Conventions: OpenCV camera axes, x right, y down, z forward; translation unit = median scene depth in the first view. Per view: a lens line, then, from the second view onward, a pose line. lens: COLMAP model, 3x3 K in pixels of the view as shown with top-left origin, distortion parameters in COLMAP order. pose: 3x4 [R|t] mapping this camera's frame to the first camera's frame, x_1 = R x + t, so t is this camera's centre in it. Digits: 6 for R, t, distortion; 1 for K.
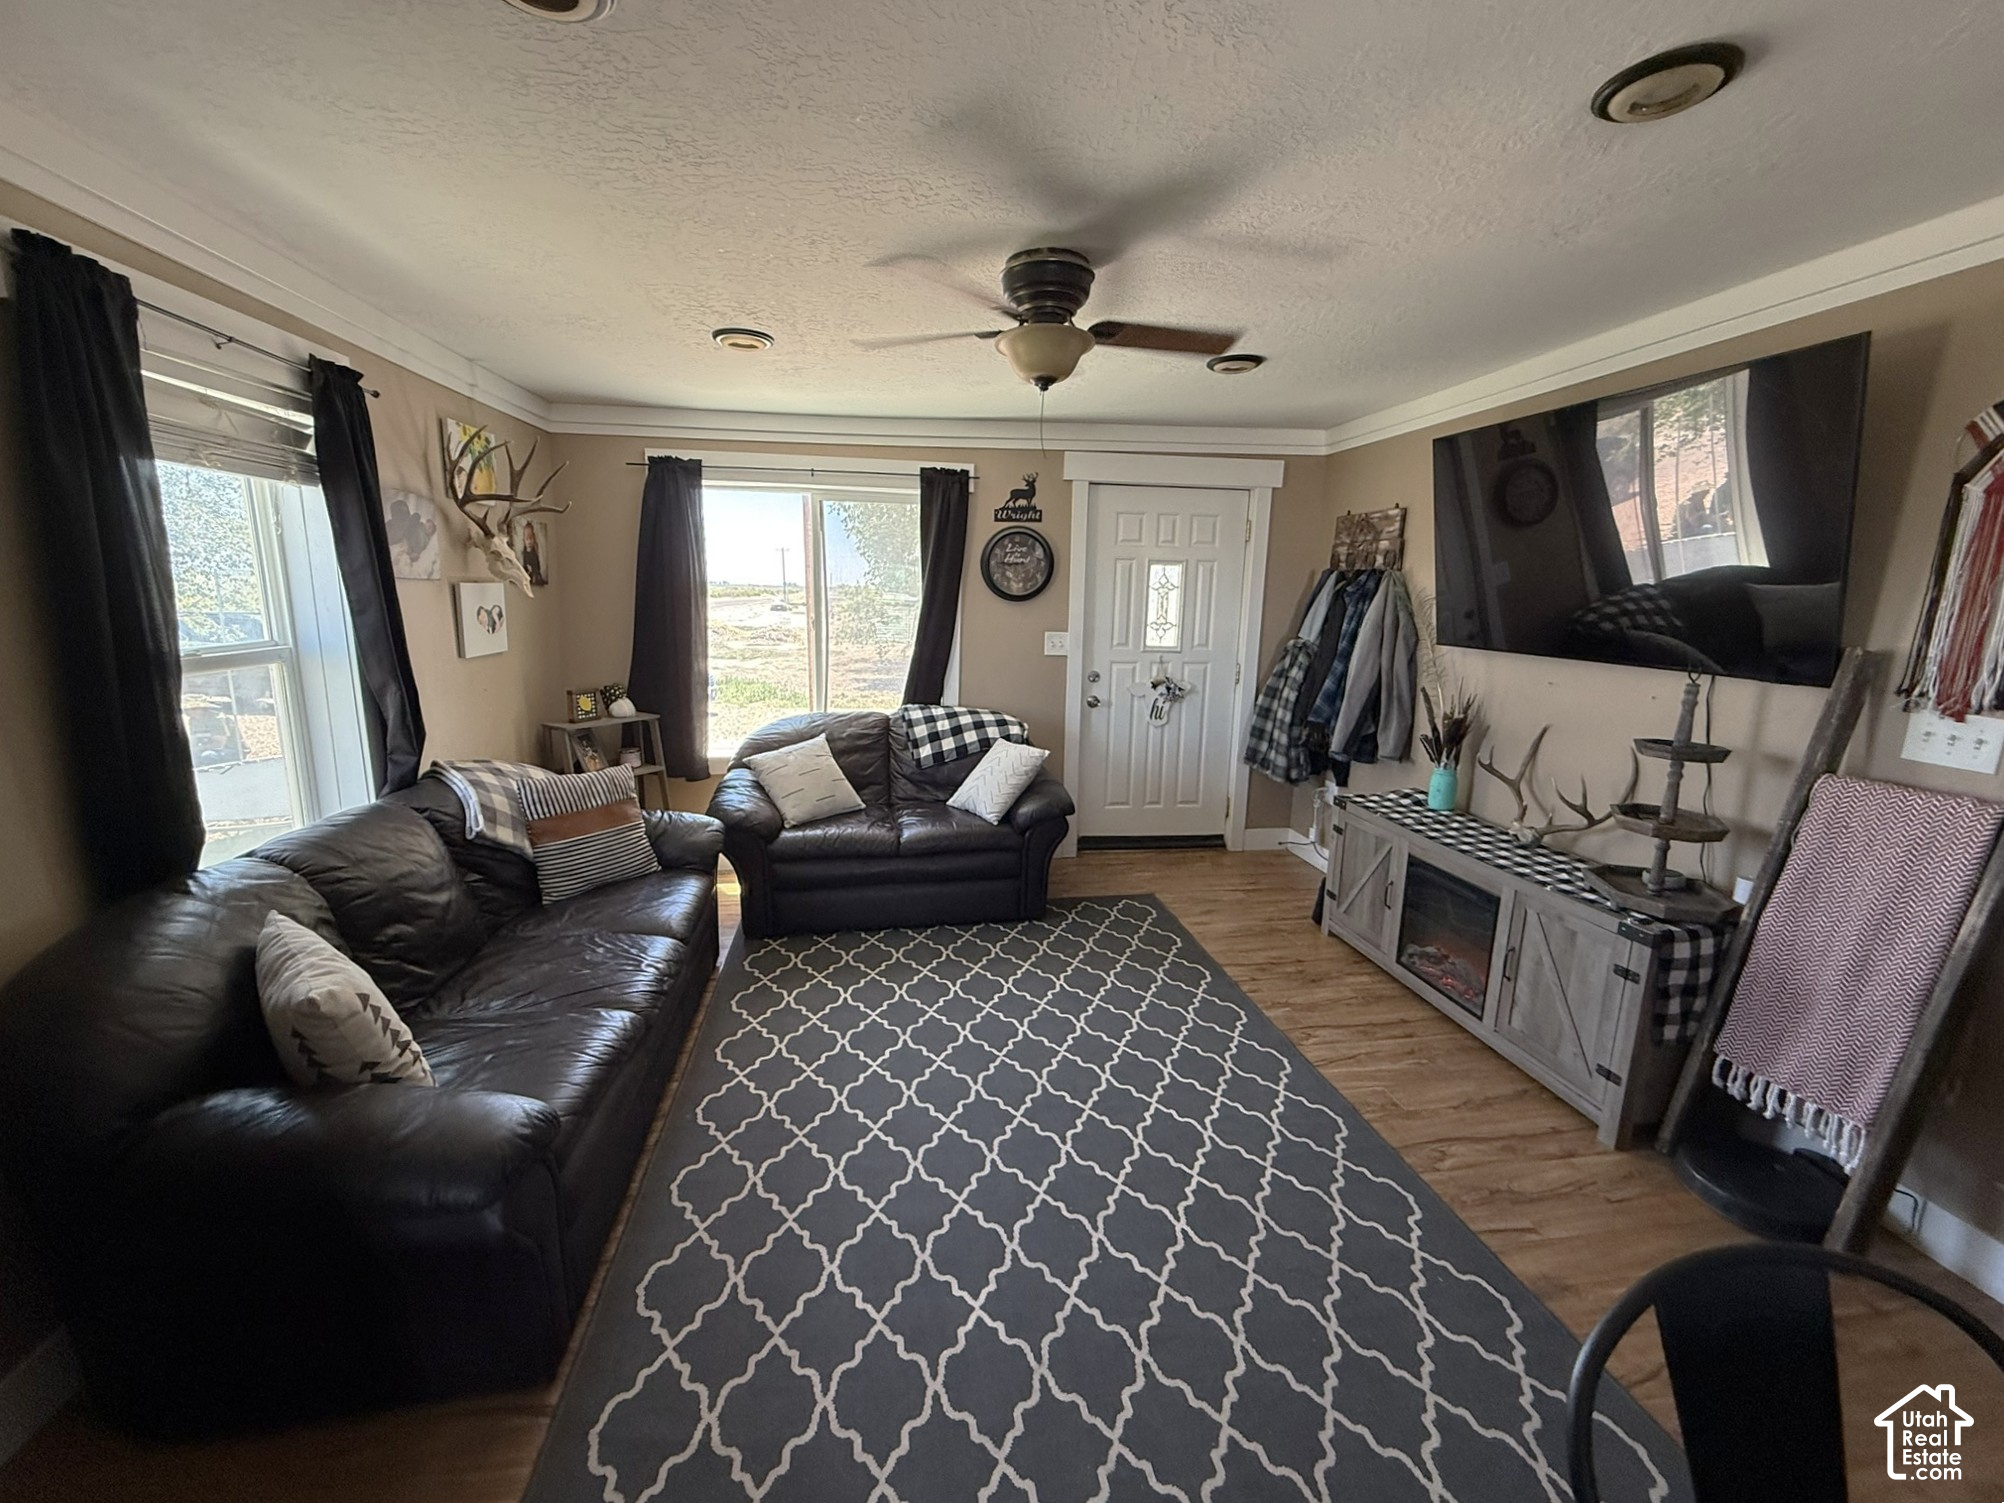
lens RADIAL K [[816.6, 0, 1000.2], [0, 816.6, 745.5], [0, 0, 1]] dist [-0.001423, 0.000026]
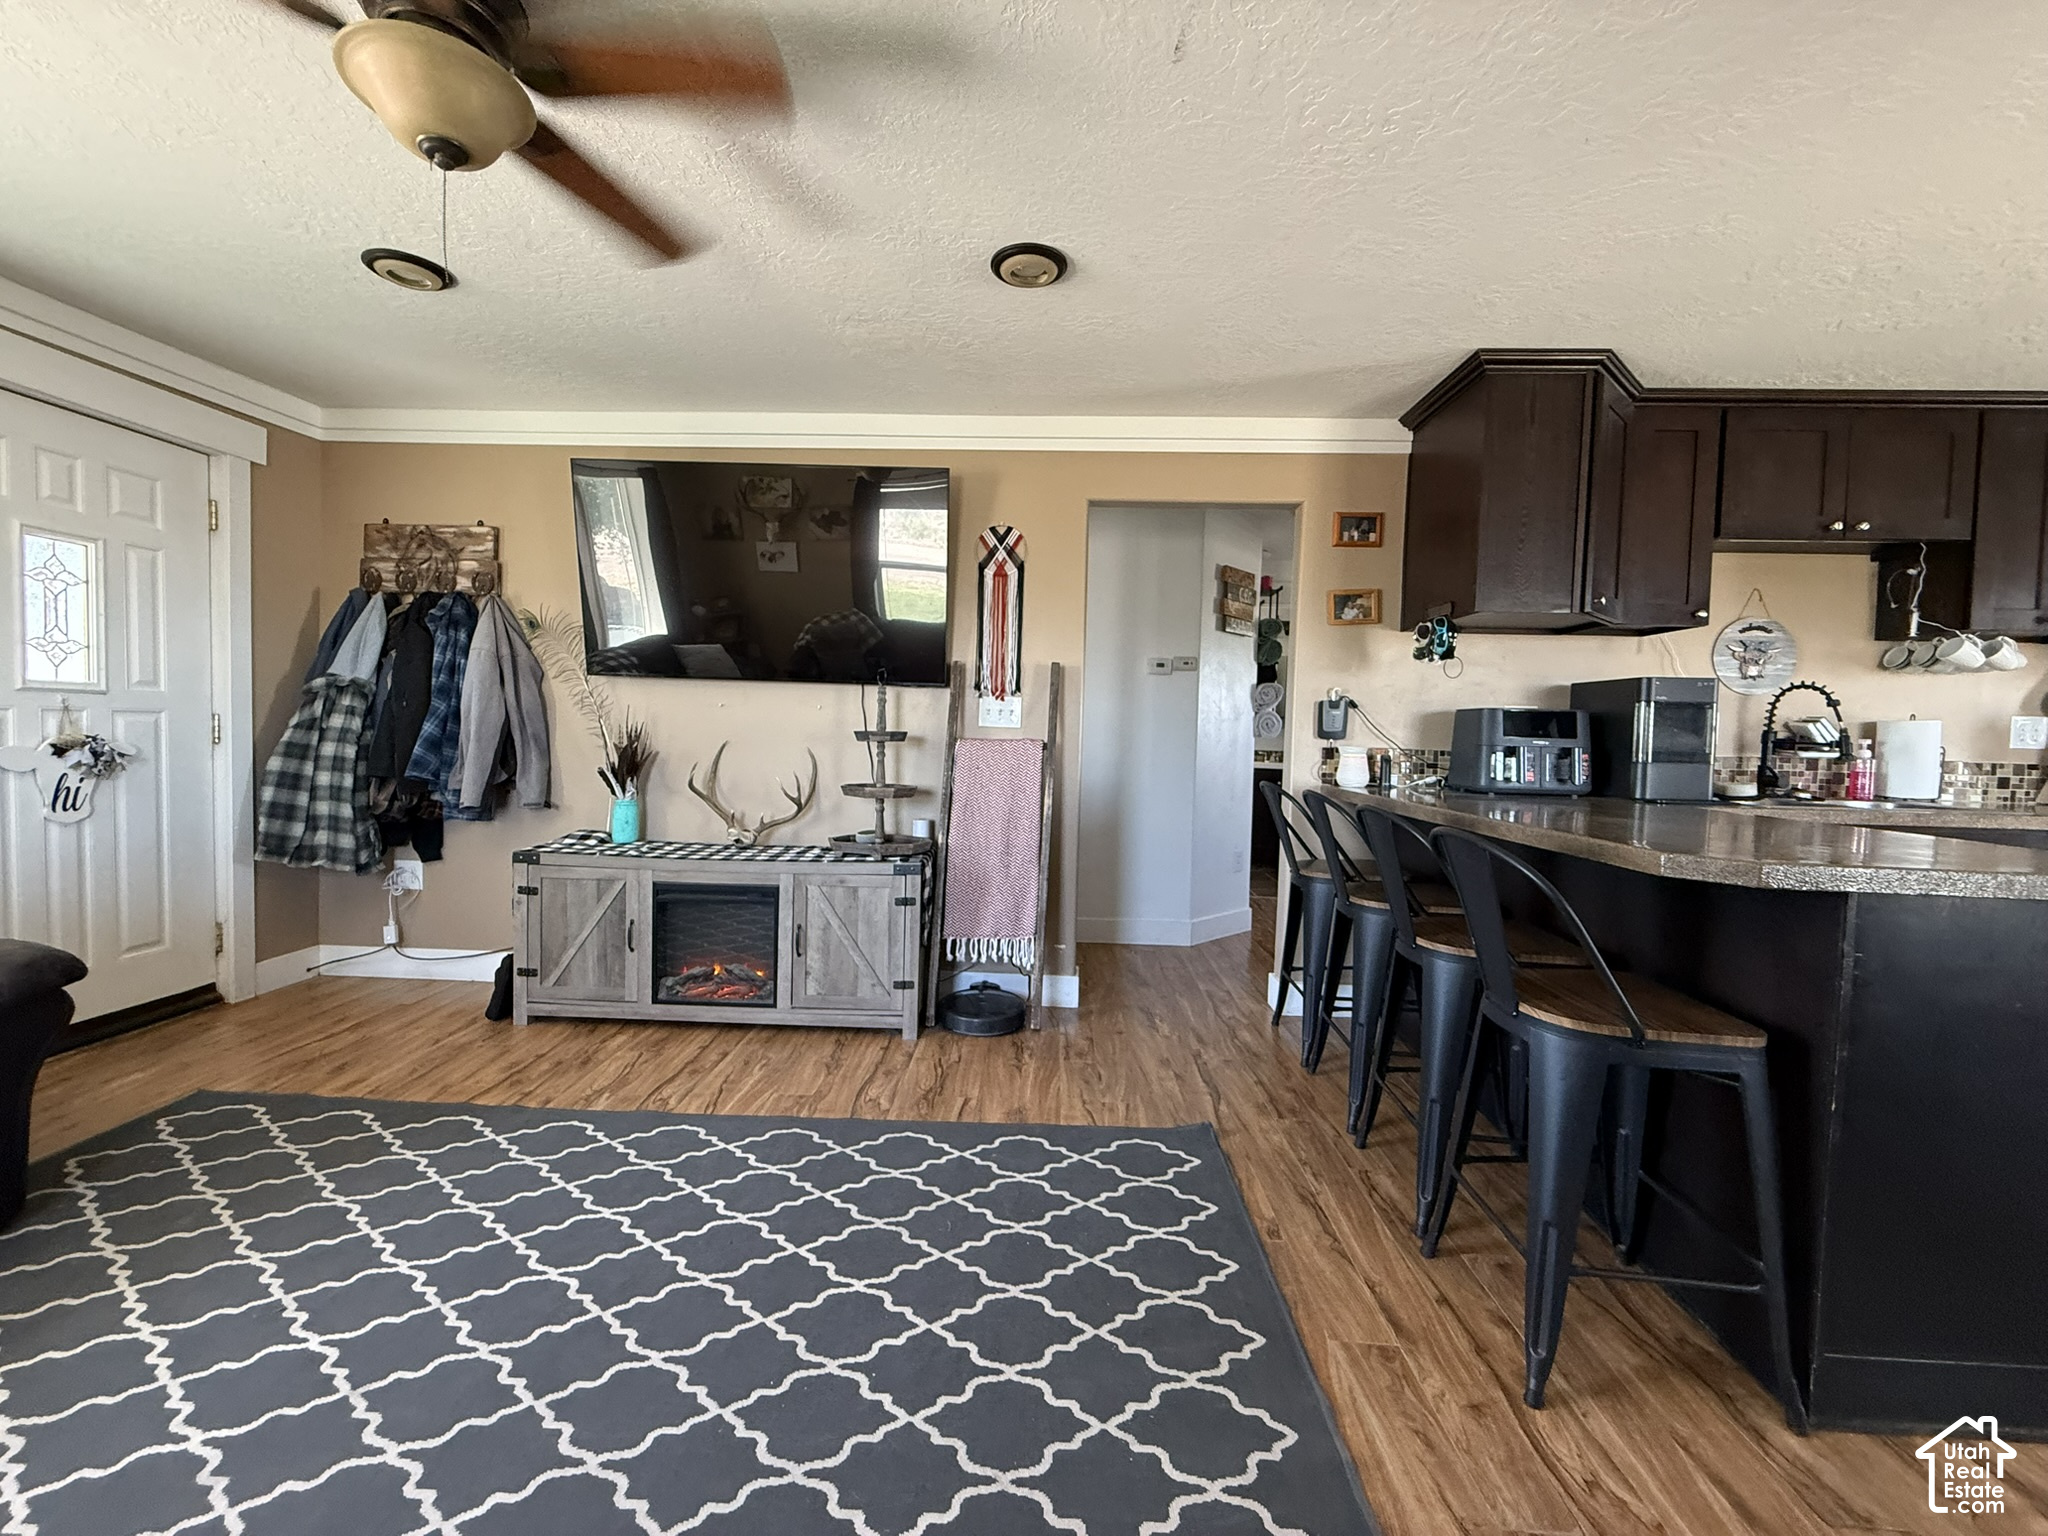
lens RADIAL K [[816.6, 0, 1020.8], [0, 816.6, 762.9], [0, 0, 1]] dist [0.000822, 0.000170]
pose [[0.195535, -0.055773, 0.979109, -0.284354], [0.160551, 0.986732, 0.024145, 0.033601], [-0.967465, 0.152476, 0.201895, 0.309752]]
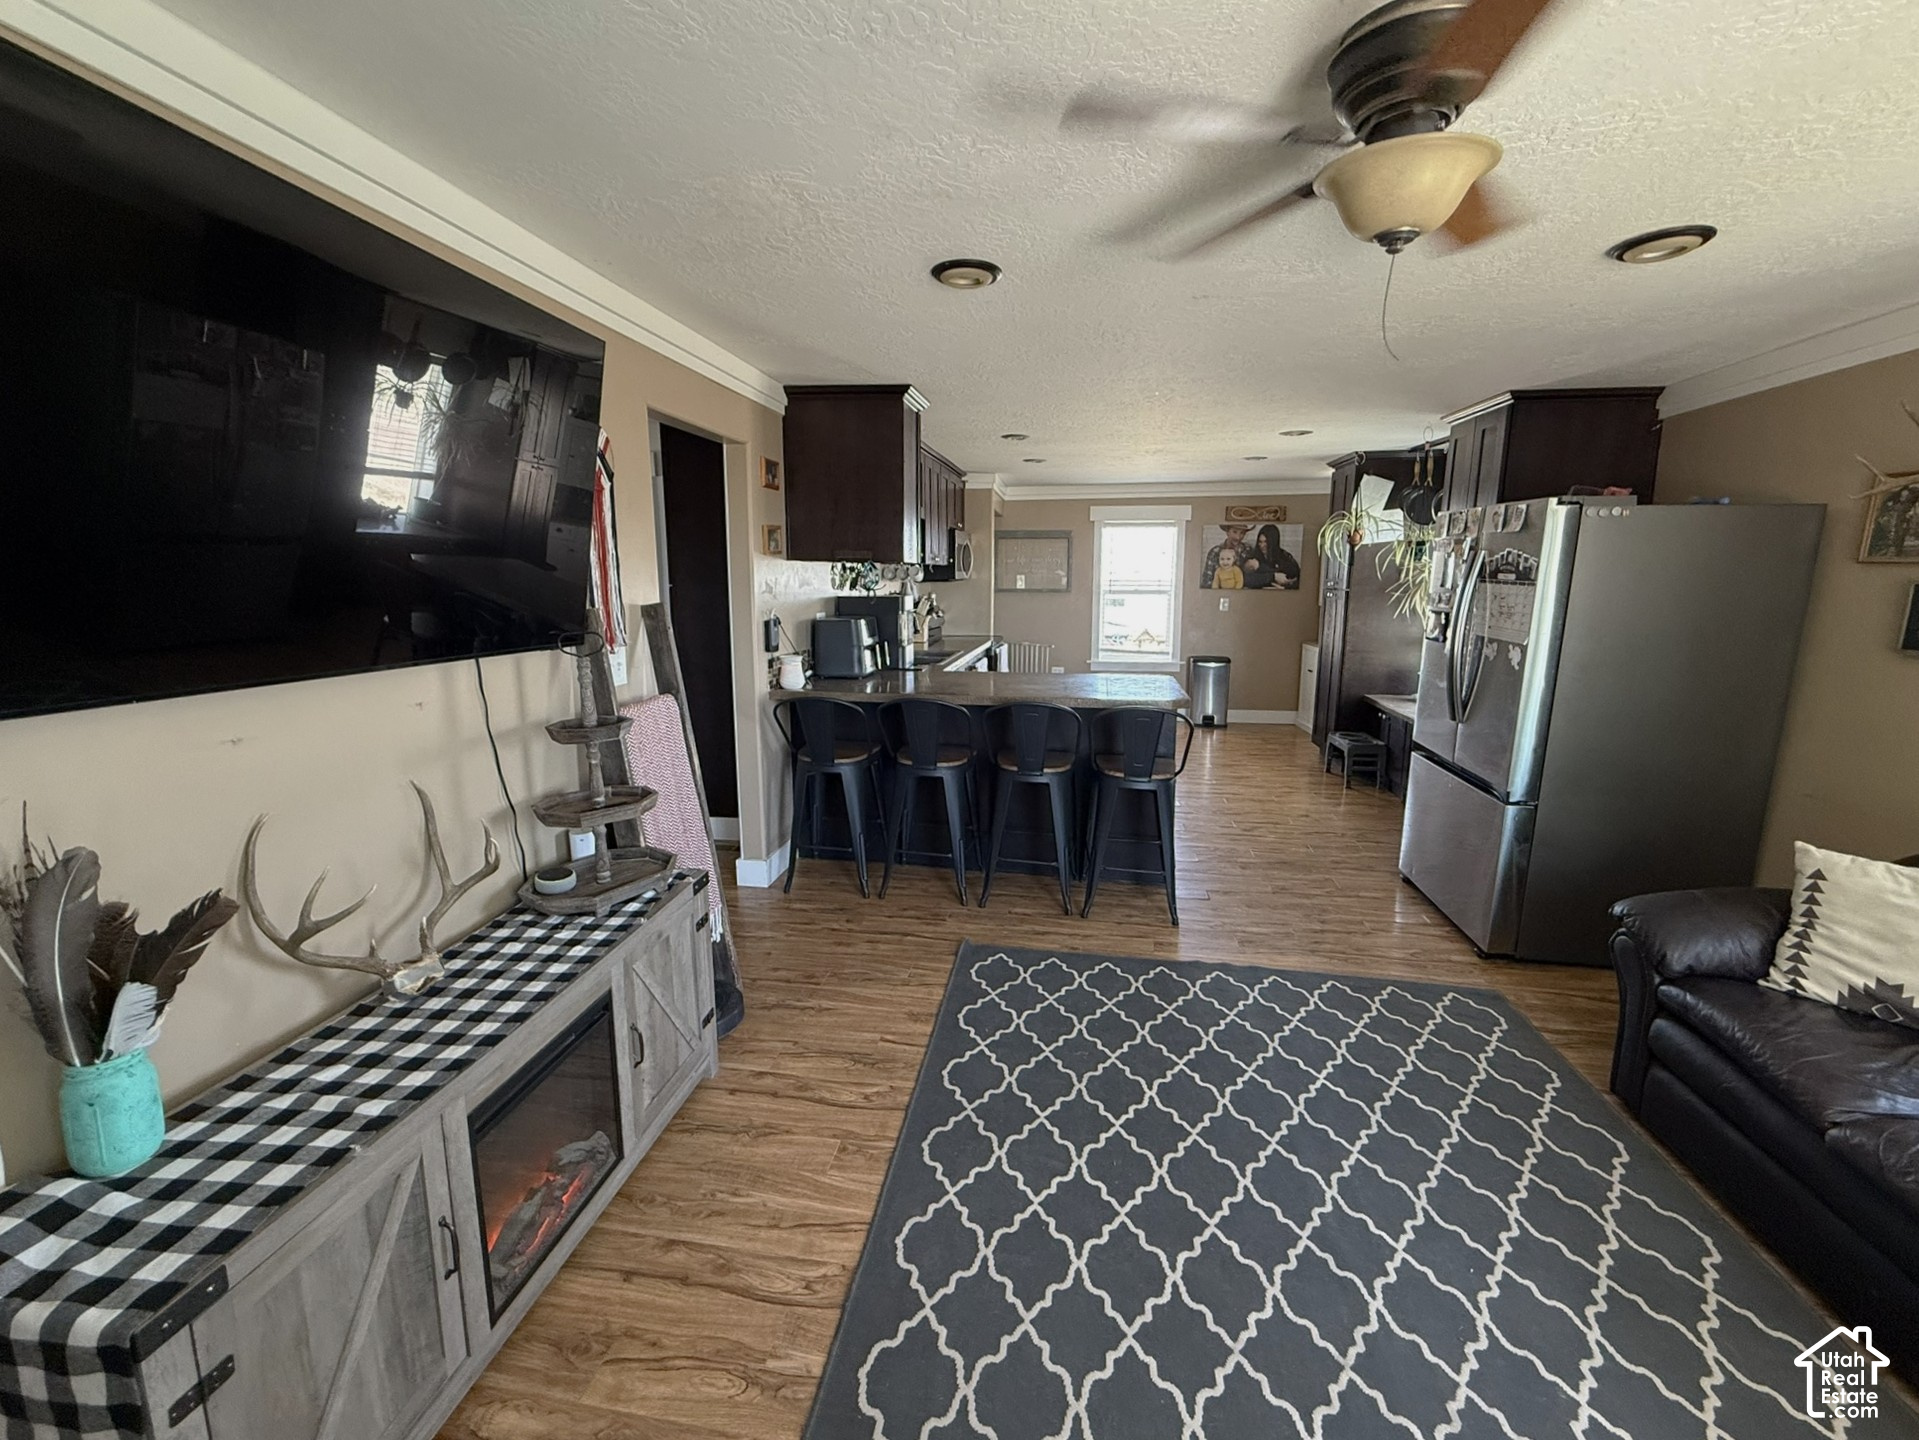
lens RADIAL K [[815.2, 0, 949.1], [0, 815.2, 716.0], [0, 0, 1]] dist [0.000895, 0.000299]
pose [[-0.948572, -0.076367, 0.307212, 0.093789], [0.038206, 0.935755, 0.350576, -0.198009], [-0.314248, 0.344284, -0.884713, 1.042678]]
